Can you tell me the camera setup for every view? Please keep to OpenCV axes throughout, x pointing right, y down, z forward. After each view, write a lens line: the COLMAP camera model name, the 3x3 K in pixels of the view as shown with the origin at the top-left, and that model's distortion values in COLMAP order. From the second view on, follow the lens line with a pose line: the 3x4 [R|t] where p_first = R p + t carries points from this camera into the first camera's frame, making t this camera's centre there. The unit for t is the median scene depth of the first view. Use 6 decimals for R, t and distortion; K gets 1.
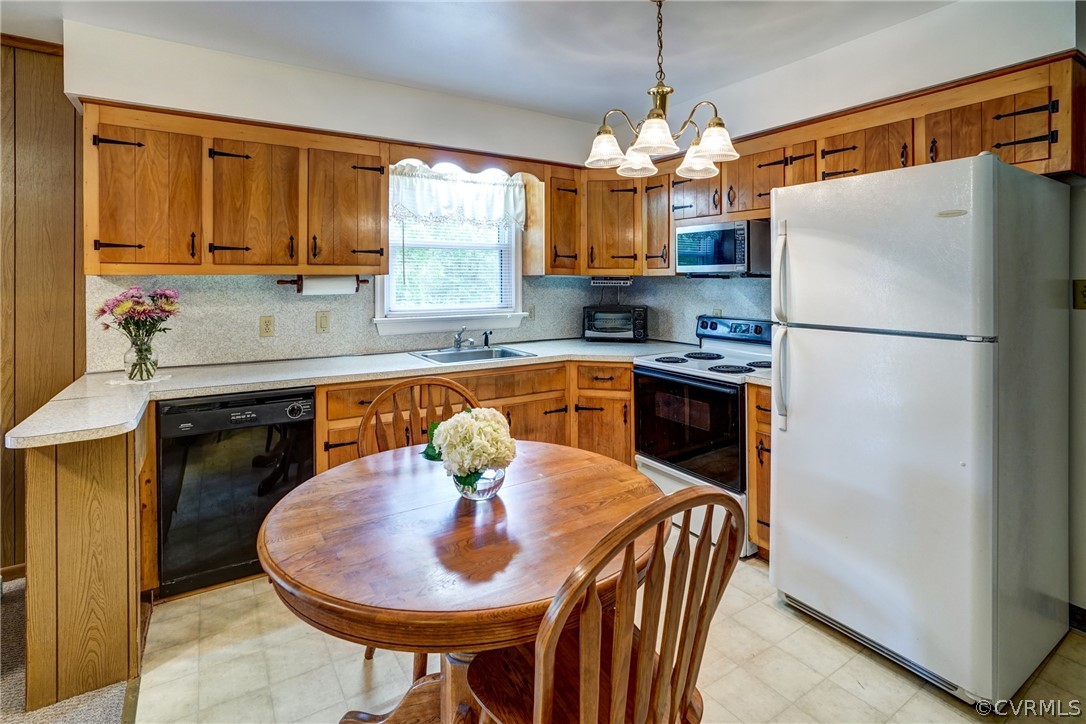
lens RADIAL K [[533.2, 0, 552.3], [0, 533.2, 275.2], [0, 0, 1]] dist [-0.042136, 0.022346]
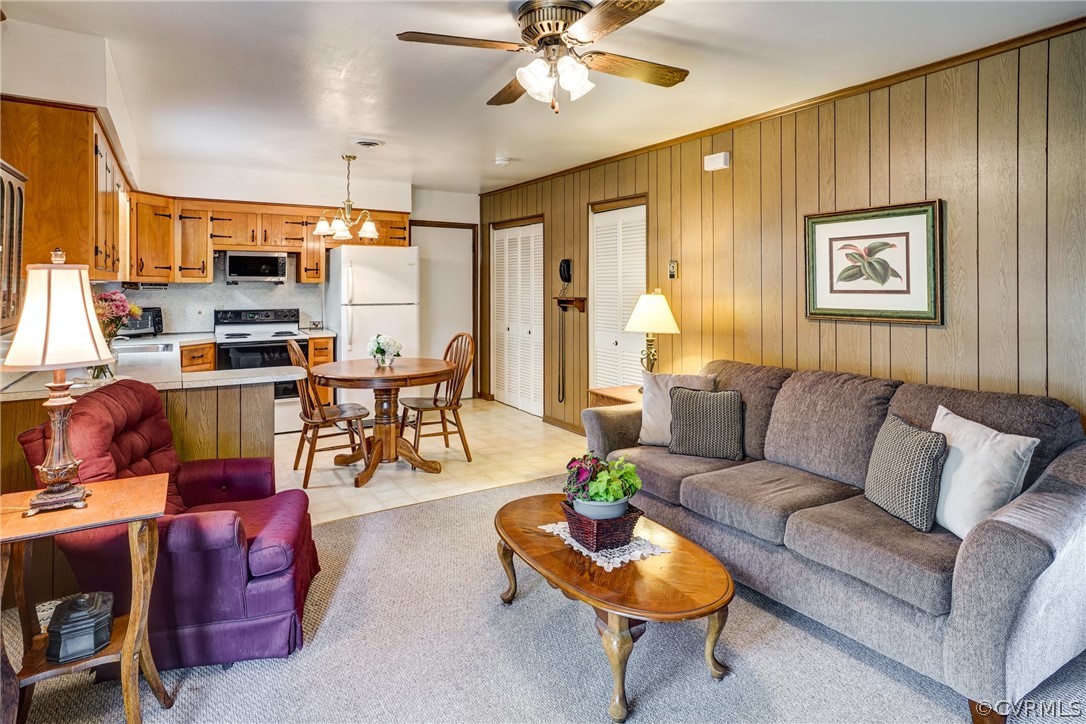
lens RADIAL K [[604.5, 0, 542.7], [0, 604.5, 286.1], [0, 0, 1]] dist [-0.001095, 0.000035]
pose [[0.036579, 0.000313, 0.999331, -1.440269], [-0.006807, 0.999977, -0.000064, 0.003968], [-0.999308, -0.006800, 0.036581, 0.045907]]
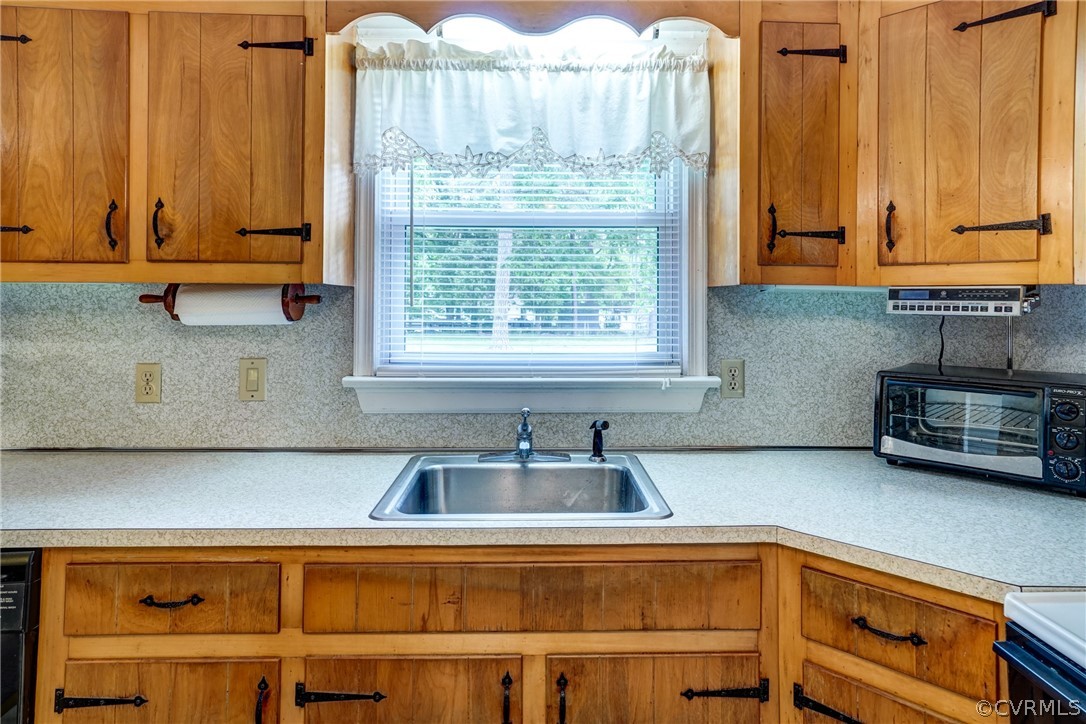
lens RADIAL K [[669.0, 0, 555.7], [0, 669.0, 290.4], [0, 0, 1]] dist [0.006543, 0.005289]
pose [[0.849454, 0.000004, -0.527662, 0.136467], [-0.001370, 0.999997, -0.002197, 0.005482], [0.527660, 0.002590, 0.849452, 0.583615]]
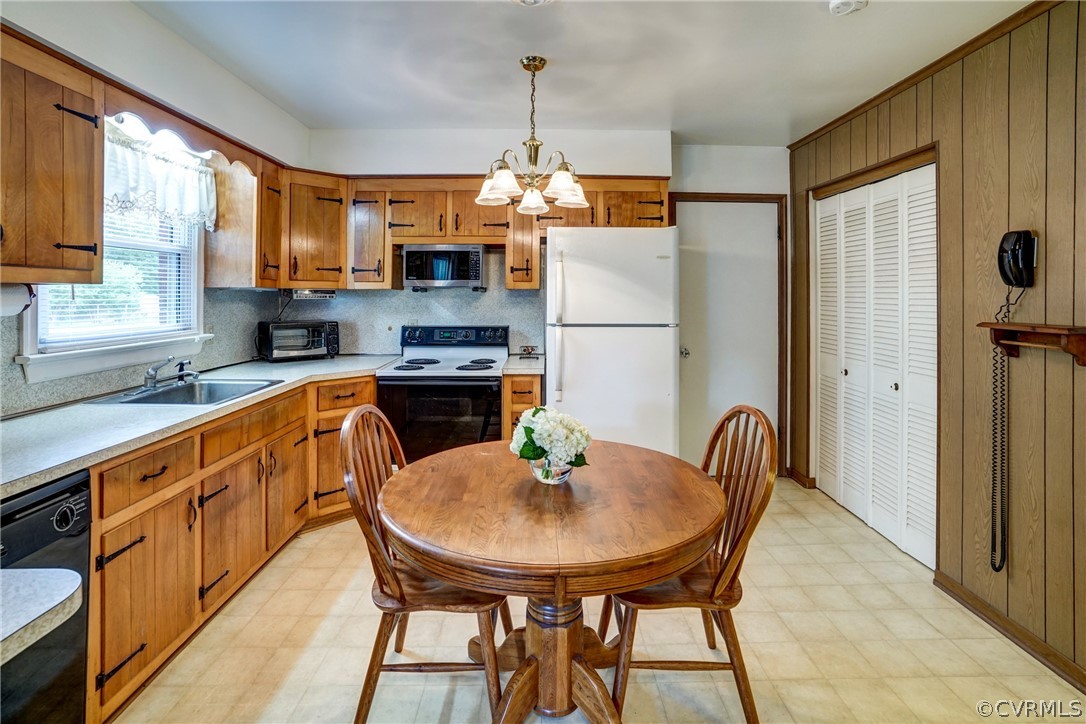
lens RADIAL K [[533.1, 0, 544.9], [0, 533.1, 285.1], [0, 0, 1]] dist [-0.038021, 0.021613]
pose [[0.541554, 0.015436, 0.840524, -0.513412], [-0.008889, 0.999881, -0.012635, 0.003160], [-0.840619, -0.000629, 0.541627, 0.180409]]
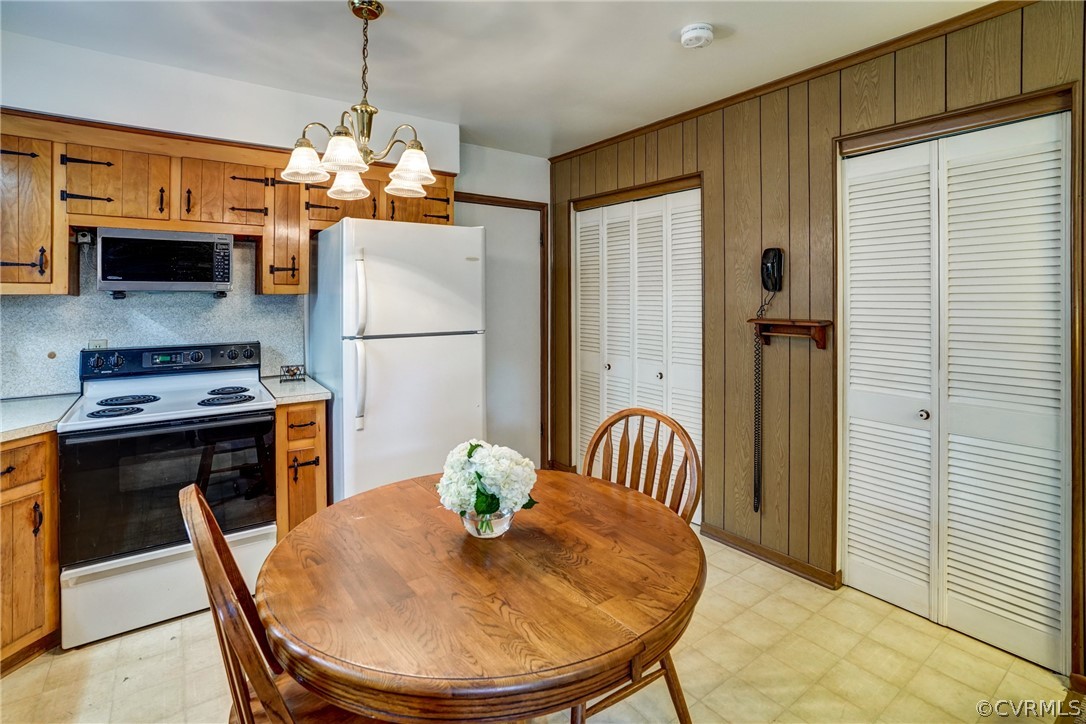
lens RADIAL K [[532.9, 0, 543.7], [0, 532.9, 293.3], [0, 0, 1]] dist [-0.035619, 0.019591]
pose [[-0.037218, 0.007243, 0.999281, -0.489612], [-0.001573, 0.999972, -0.007307, 0.002638], [-0.999306, -0.001844, -0.037206, 0.430674]]
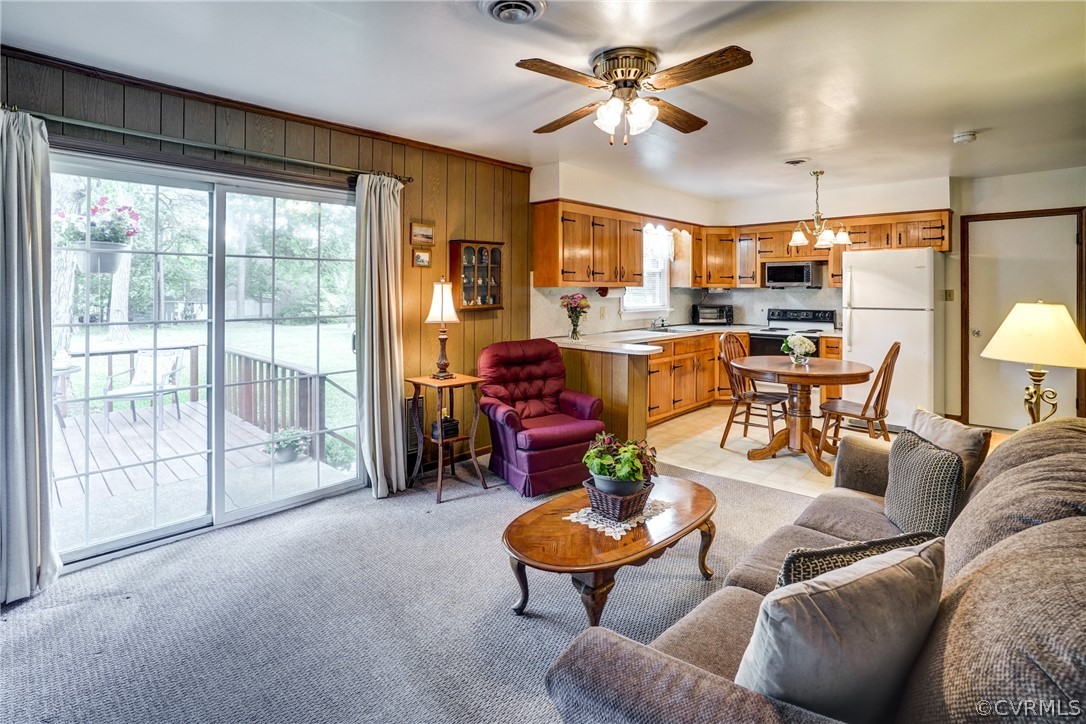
lens RADIAL K [[526.3, 0, 543.5], [0, 526.3, 290.0], [0, 0, 1]] dist [-0.069155, 0.020786]
pose [[0.974317, 0.000658, 0.225181, -0.979680], [-0.002387, 0.999970, 0.007407, -0.002645], [-0.225169, -0.007754, 0.974289, -0.657194]]
